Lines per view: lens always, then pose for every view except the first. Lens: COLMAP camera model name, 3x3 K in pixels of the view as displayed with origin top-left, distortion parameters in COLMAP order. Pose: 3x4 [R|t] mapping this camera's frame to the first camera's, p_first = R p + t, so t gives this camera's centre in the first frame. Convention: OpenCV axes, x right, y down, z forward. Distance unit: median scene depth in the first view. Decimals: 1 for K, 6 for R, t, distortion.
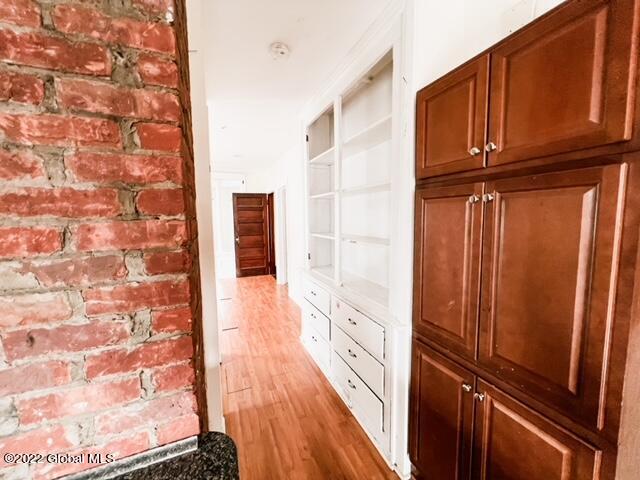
lens RADIAL K [[256.0, 0, 318.3], [0, 256.0, 240.4], [0, 0, 1]] dist [-0.002491, 0.000737]
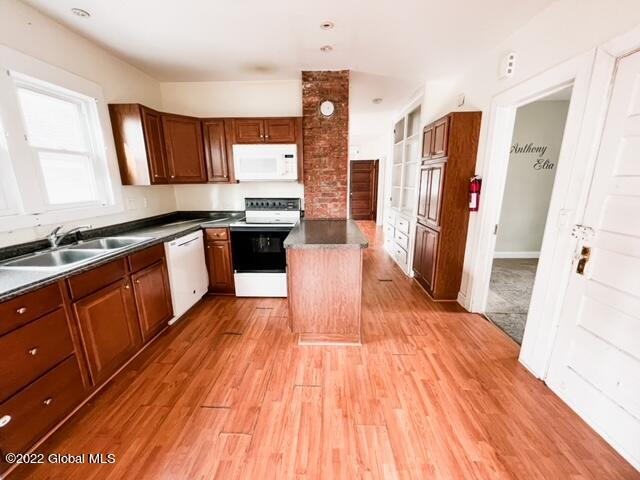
lens RADIAL K [[256.0, 0, 320.5], [0, 256.0, 239.5], [0, 0, 1]] dist [-0.002491, 0.000737]
pose [[0.914528, 0.095616, -0.393059, 1.292918], [-0.040480, 0.988418, 0.146259, 0.522320], [0.402491, -0.117847, 0.907807, -4.560501]]
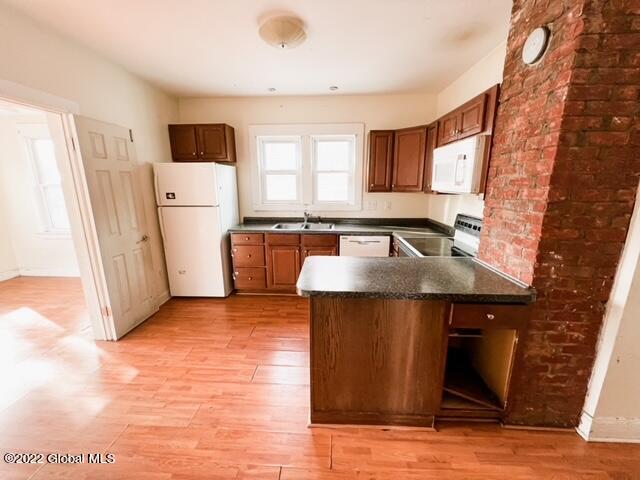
lens RADIAL K [[256.0, 0, 319.7], [0, 256.0, 239.6], [0, 0, 1]] dist [-0.002491, 0.000737]
pose [[-0.426881, 0.208018, -0.880058, 2.544822], [-0.075969, 0.961494, 0.264117, -0.099096], [0.901111, 0.179603, -0.394640, 0.166094]]
